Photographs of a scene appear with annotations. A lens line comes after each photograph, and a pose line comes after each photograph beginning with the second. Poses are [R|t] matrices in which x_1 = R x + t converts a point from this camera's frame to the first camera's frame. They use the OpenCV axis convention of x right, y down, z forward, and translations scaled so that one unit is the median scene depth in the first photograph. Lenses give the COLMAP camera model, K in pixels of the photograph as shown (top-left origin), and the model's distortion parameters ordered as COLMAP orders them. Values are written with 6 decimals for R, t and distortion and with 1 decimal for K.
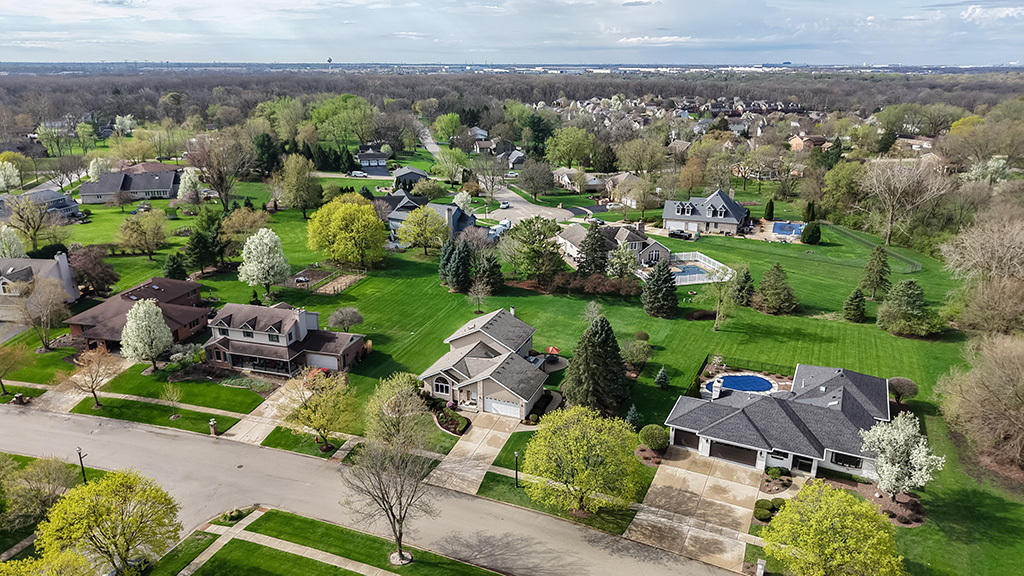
lens RADIAL K [[688.2, 0, 515.6], [0, 688.2, 288.9], [0, 0, 1]] dist [0.023442, -0.019712]
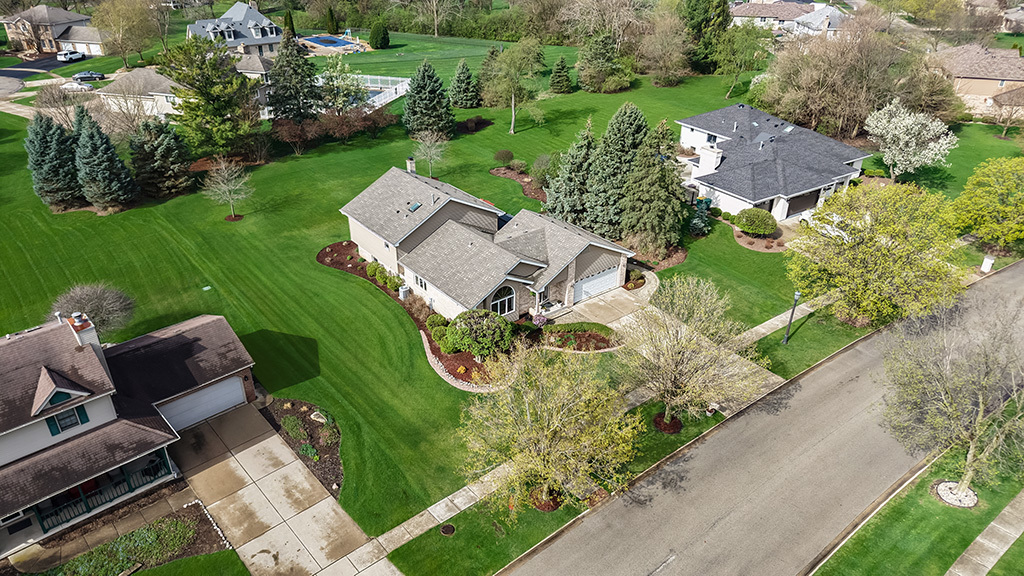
lens RADIAL K [[688.2, 0, 515.5], [0, 688.2, 289.4], [0, 0, 1]] dist [0.023442, -0.019712]
pose [[0.508273, -0.414844, 0.754694, -0.471456], [0.266173, 0.909099, 0.320455, -0.038489], [-0.819030, 0.038001, 0.572490, 0.620629]]
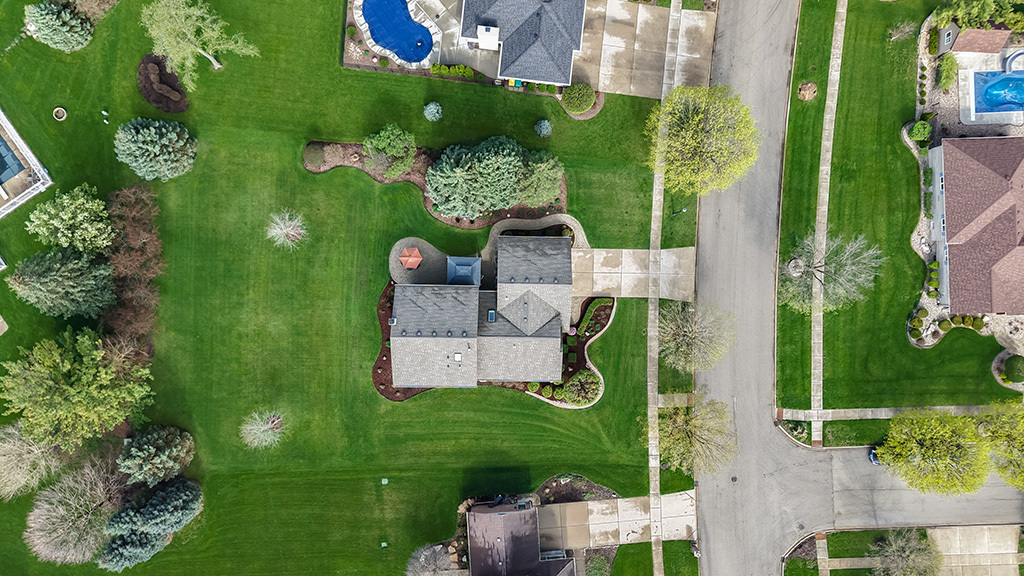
lens RADIAL K [[688.2, 0, 514.6], [0, 688.2, 287.7], [0, 0, 1]] dist [0.023442, -0.019712]
pose [[-0.341895, -0.939685, -0.009983, -0.008147], [0.275055, -0.110223, 0.955089, -0.615711], [-0.898584, 0.323794, 0.296150, 0.709468]]
